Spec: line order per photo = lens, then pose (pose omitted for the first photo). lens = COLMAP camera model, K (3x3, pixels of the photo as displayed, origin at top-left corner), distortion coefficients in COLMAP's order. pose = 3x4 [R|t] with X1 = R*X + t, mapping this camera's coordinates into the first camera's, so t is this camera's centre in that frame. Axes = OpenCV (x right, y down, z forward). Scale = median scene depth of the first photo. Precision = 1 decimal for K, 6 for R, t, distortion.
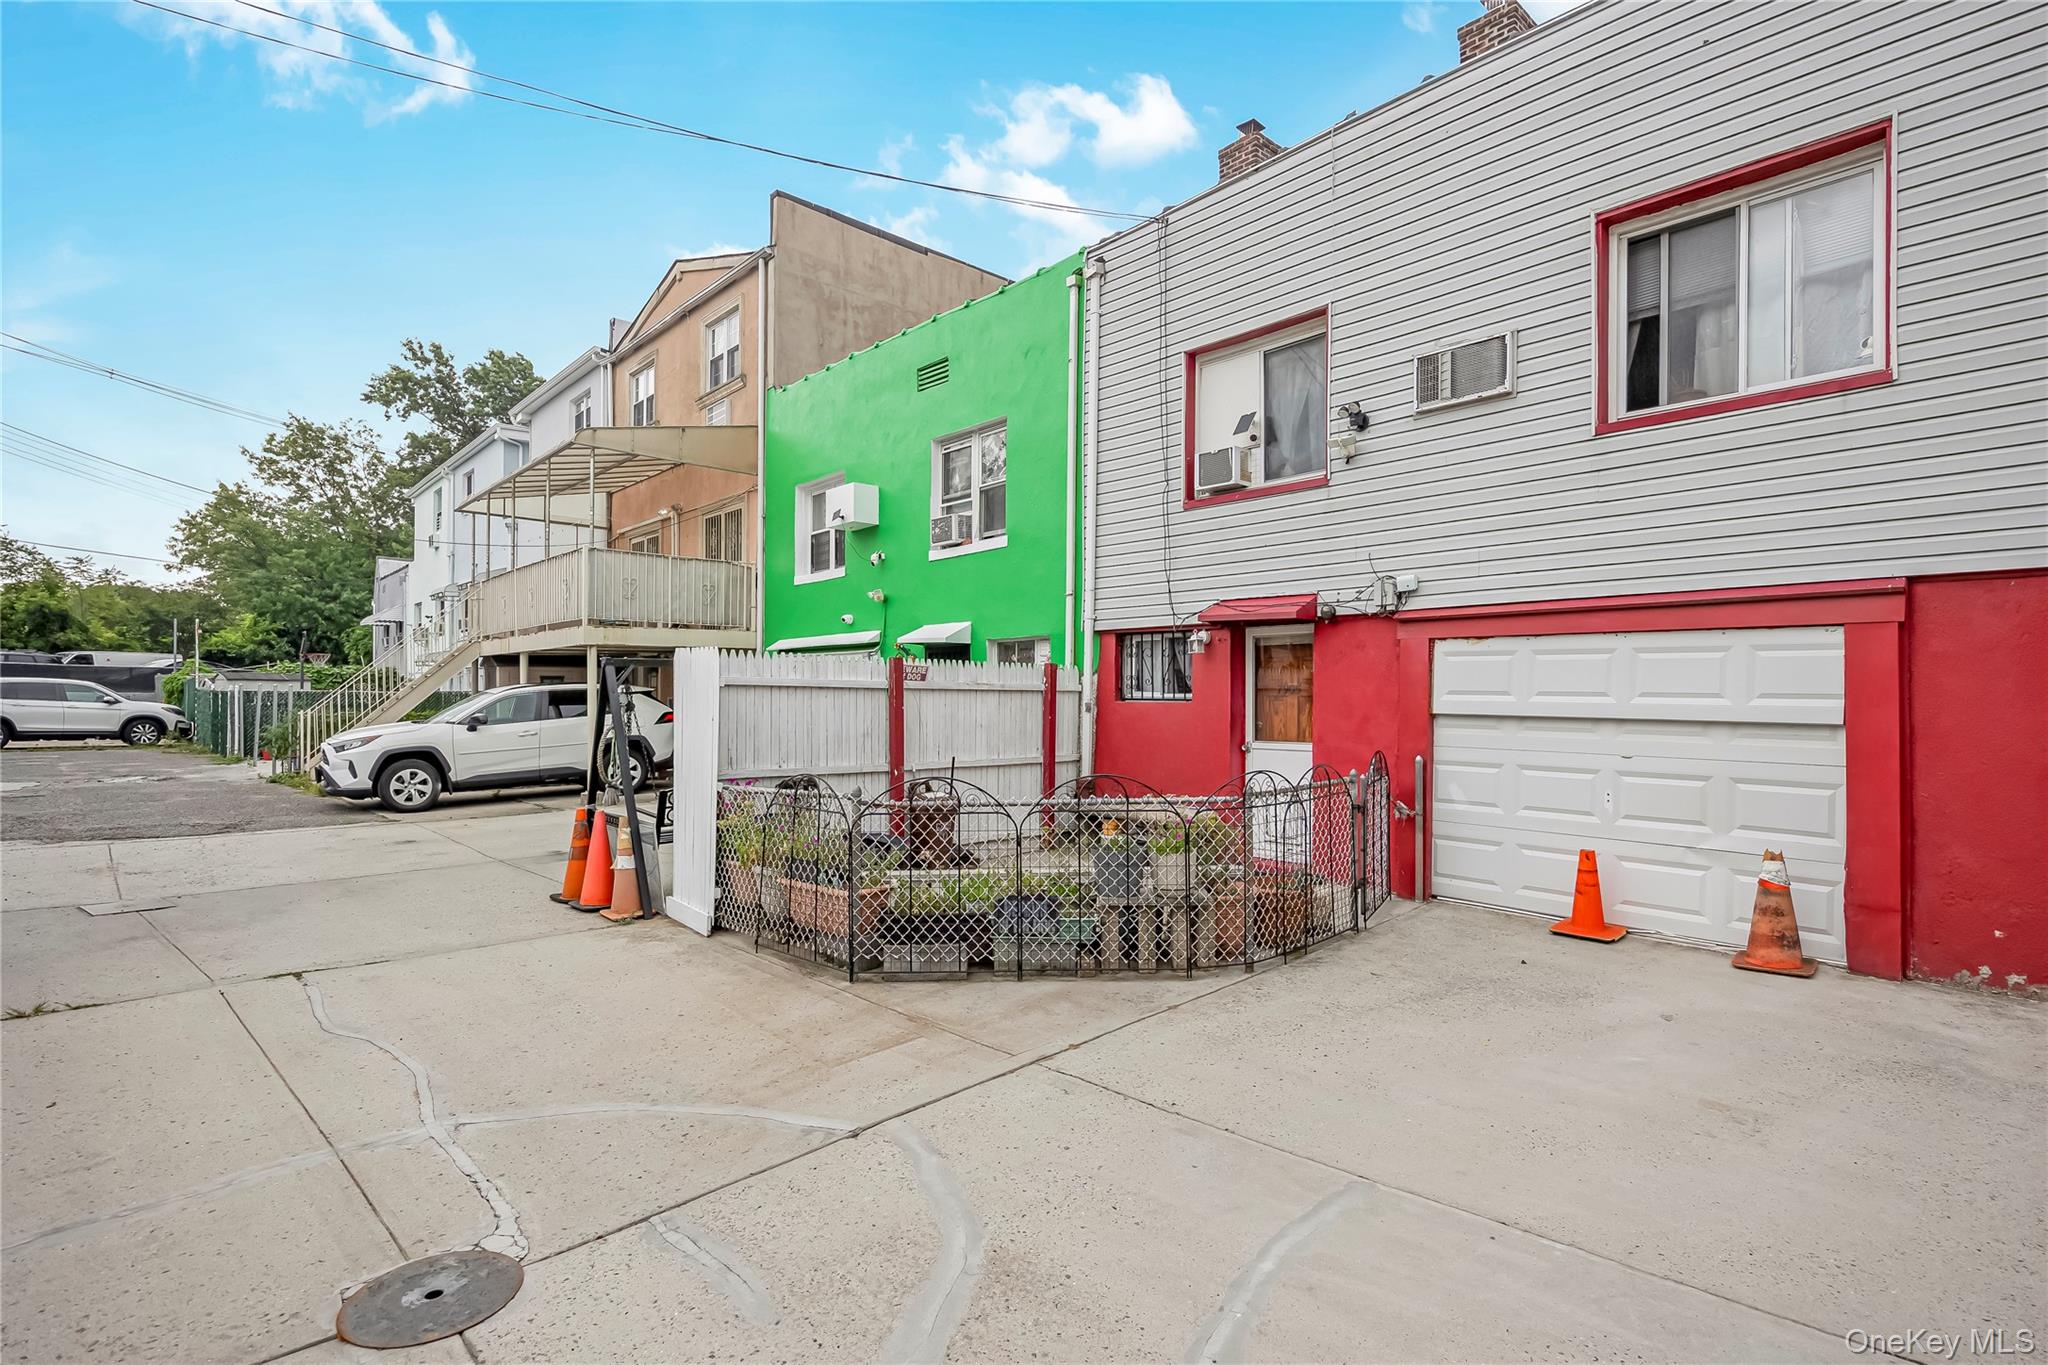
lens RADIAL K [[969.1, 0, 1020.1], [0, 969.1, 699.6], [0, 0, 1]] dist [-0.017298, 0.000326]
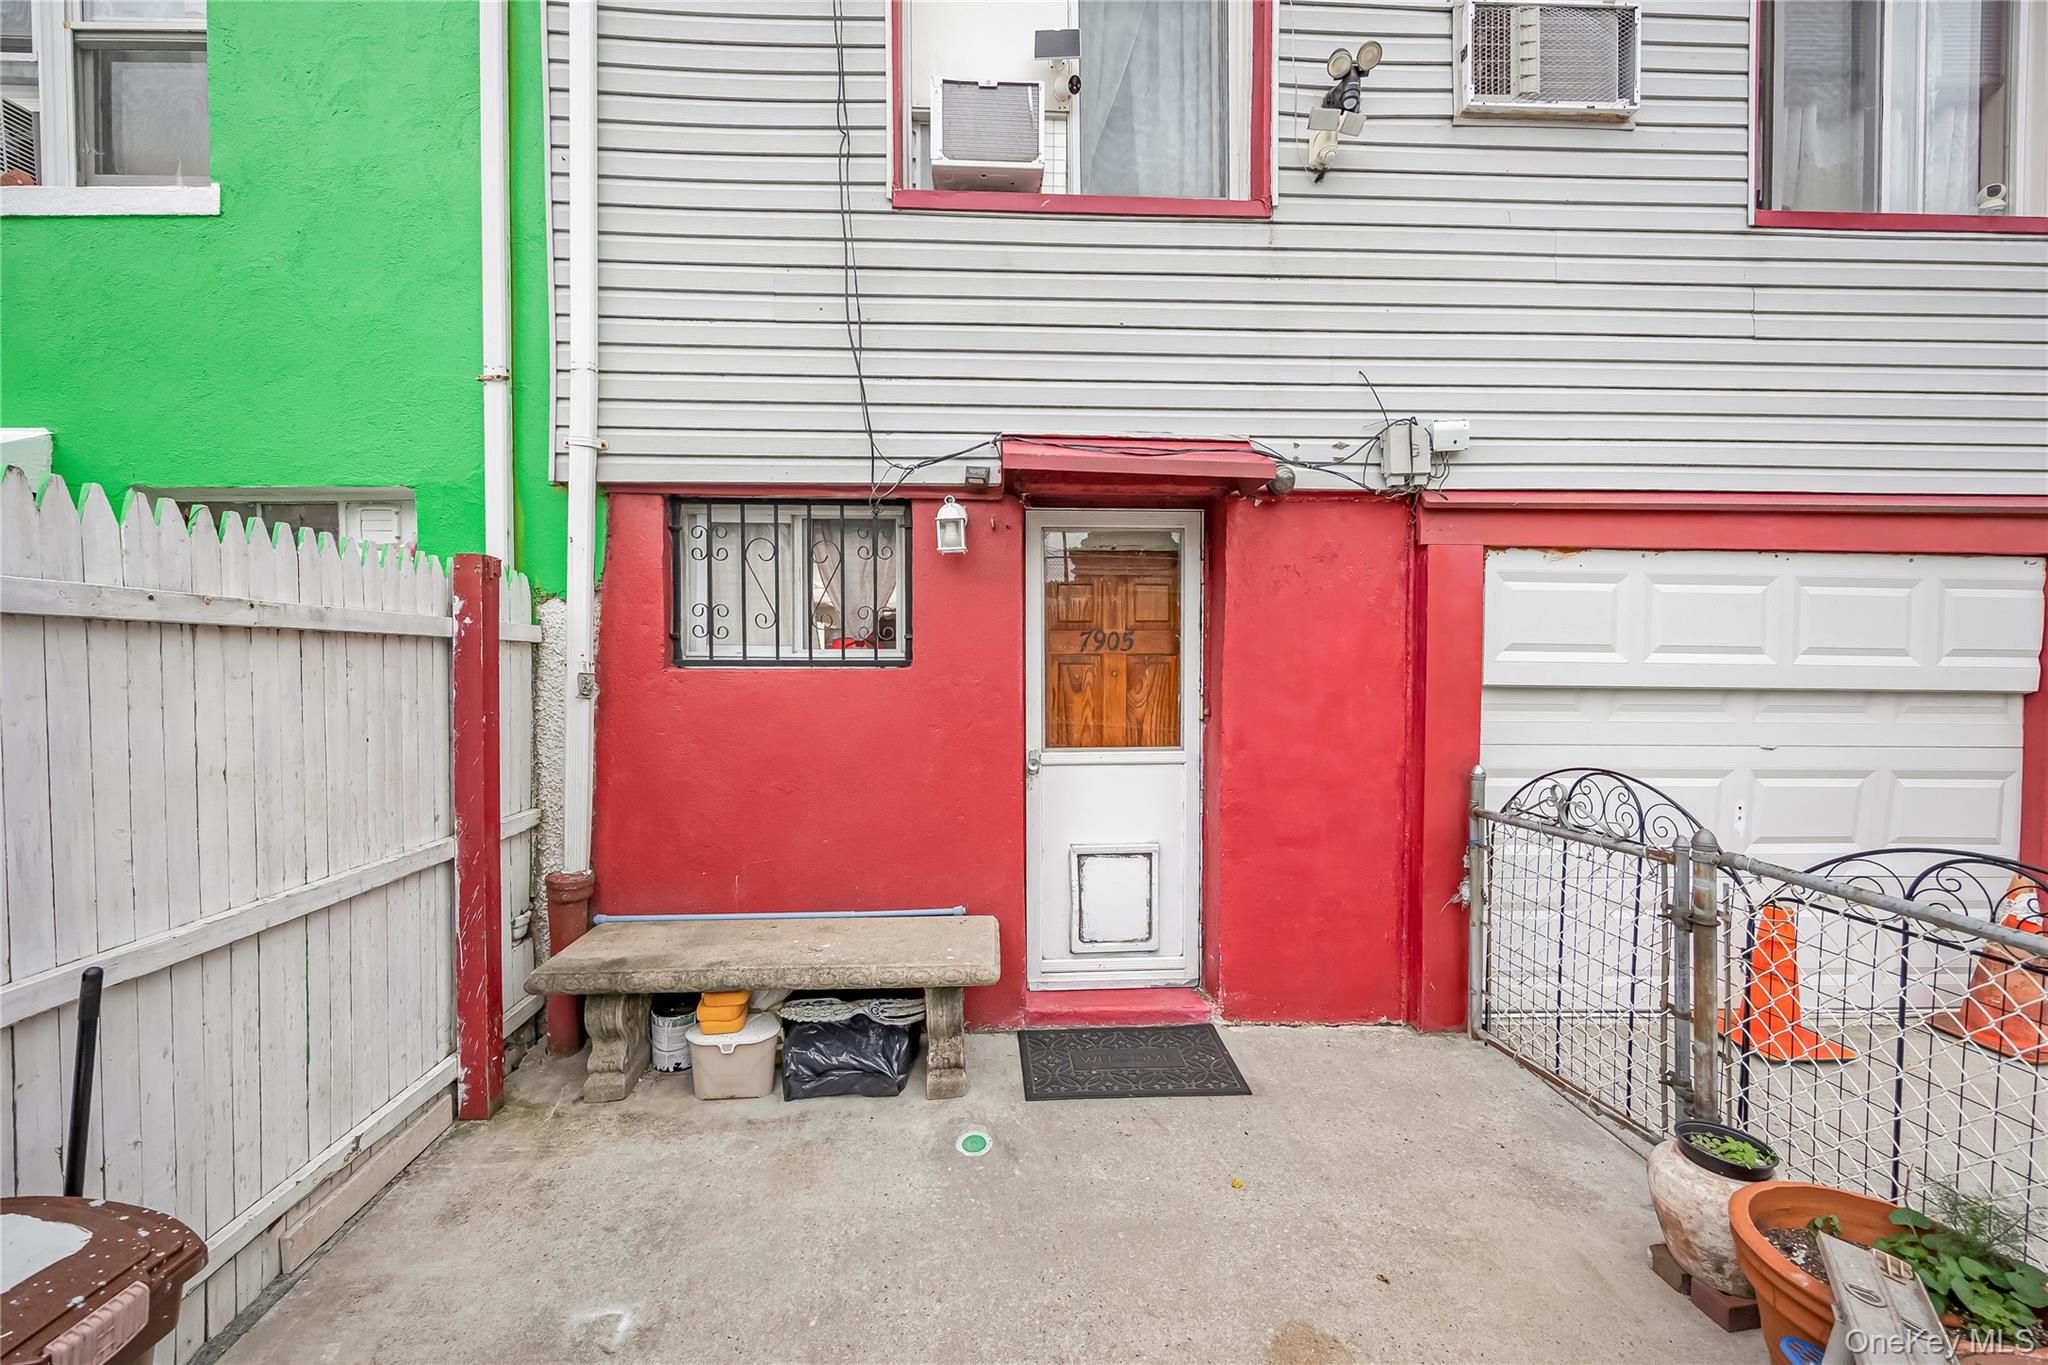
lens RADIAL K [[831.9, 0, 1020.3], [0, 831.9, 689.8], [0, 0, 1]] dist [0.000393, -0.000453]
pose [[0.632125, -0.030275, 0.774275, -0.113795], [0.004643, 0.999366, 0.035286, -0.000937], [-0.774853, -0.018710, 0.631865, 1.017697]]
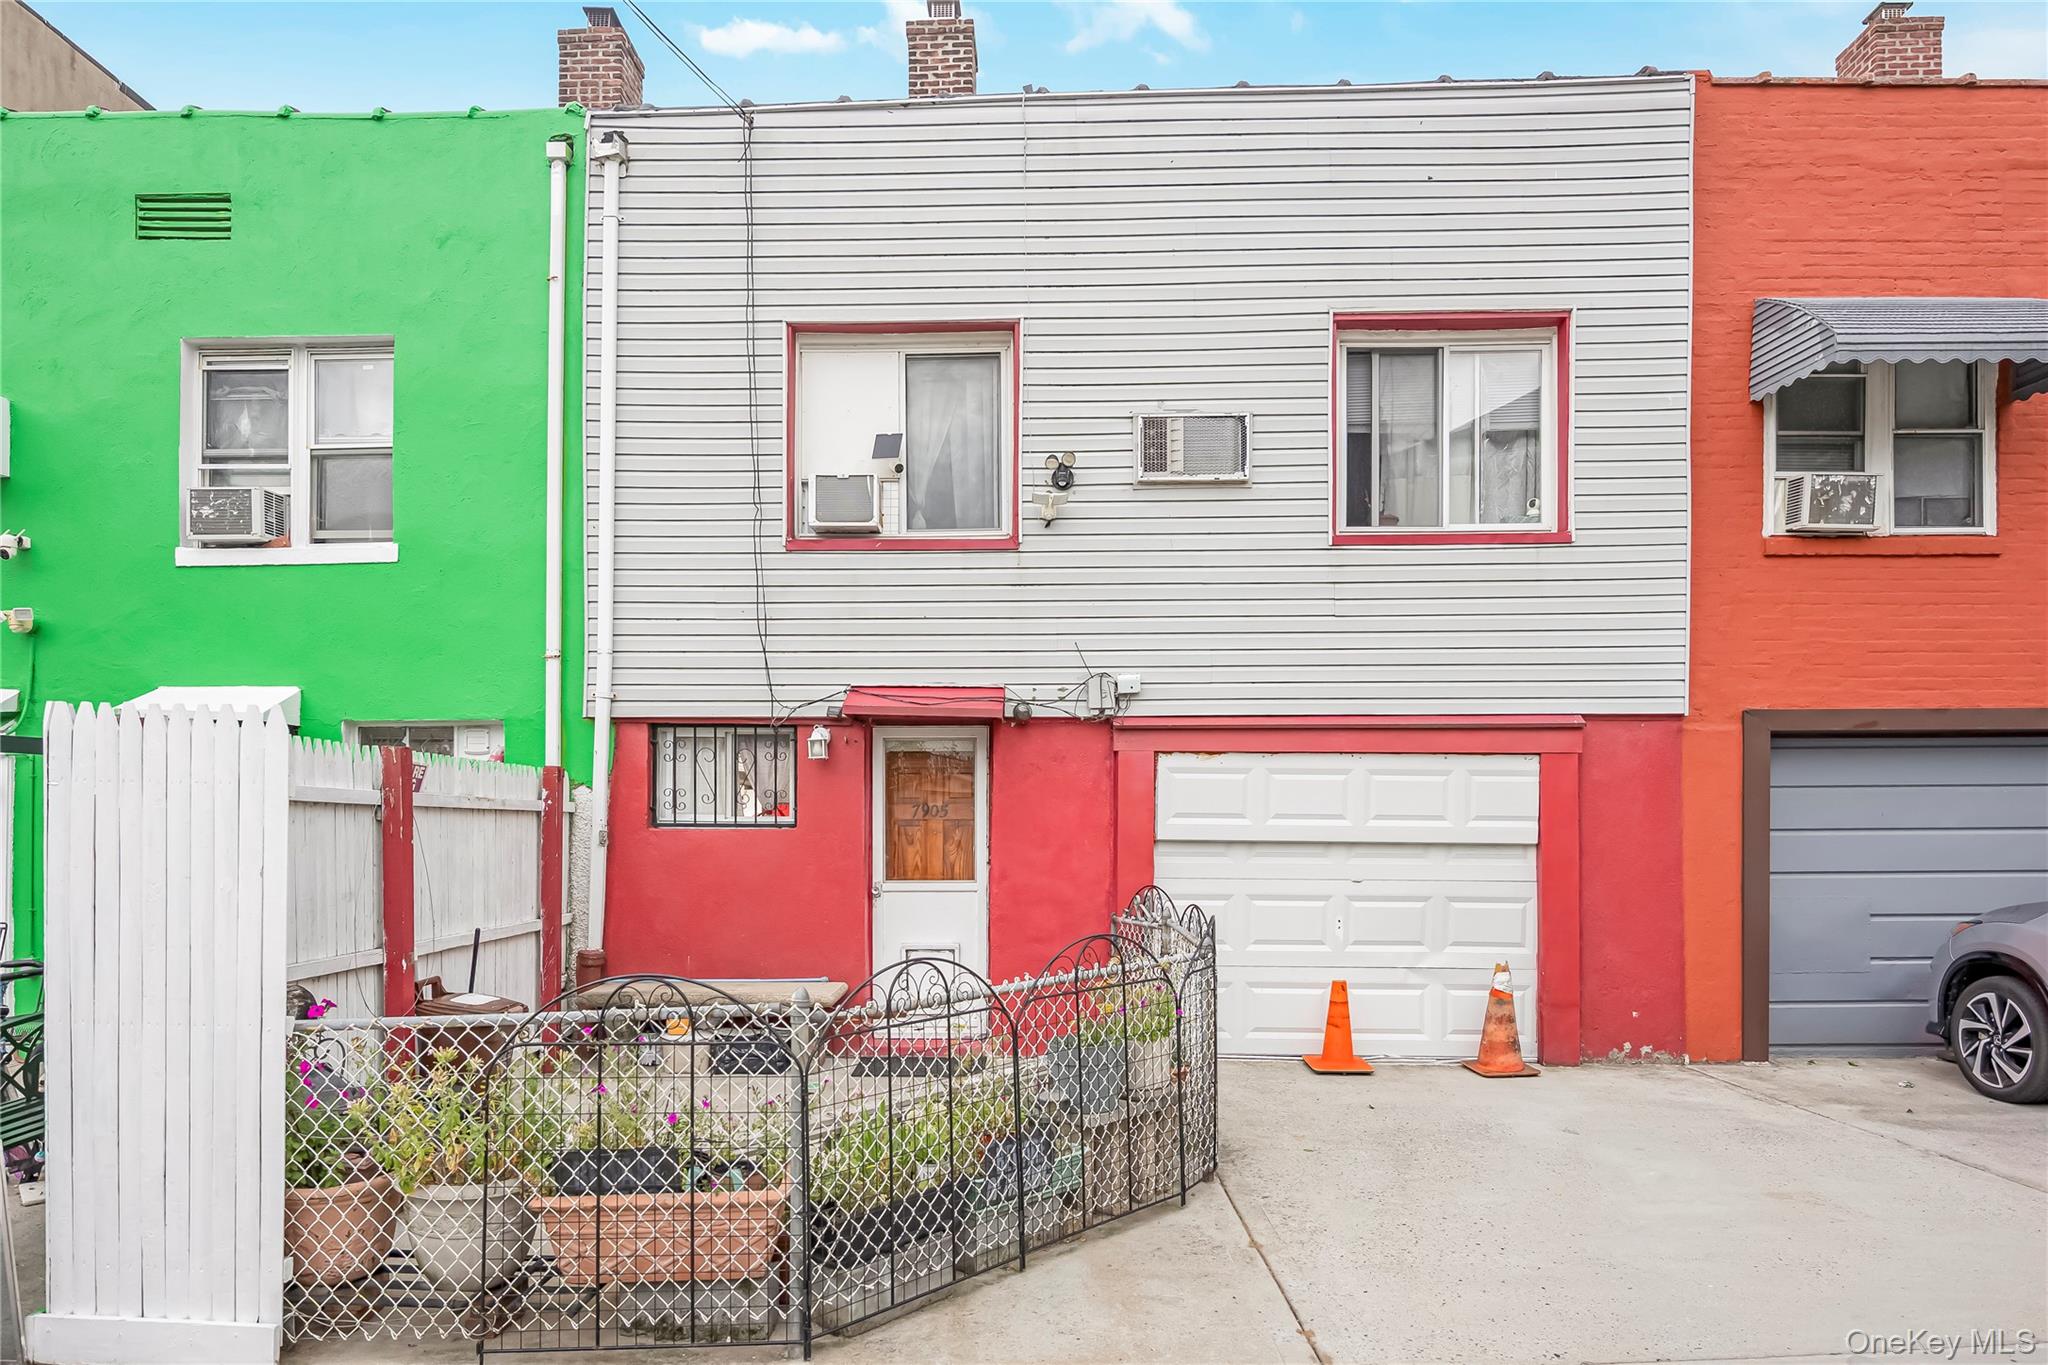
lens RADIAL K [[1227.7, 0, 985.9], [0, 1227.7, 832.0], [0, 0, 1]] dist [-0.014829, 0.003137]
pose [[0.687237, -0.007684, 0.726393, -0.520060], [0.004326, 0.999970, 0.006485, 0.000134], [-0.726421, -0.001314, 0.687249, 0.412222]]
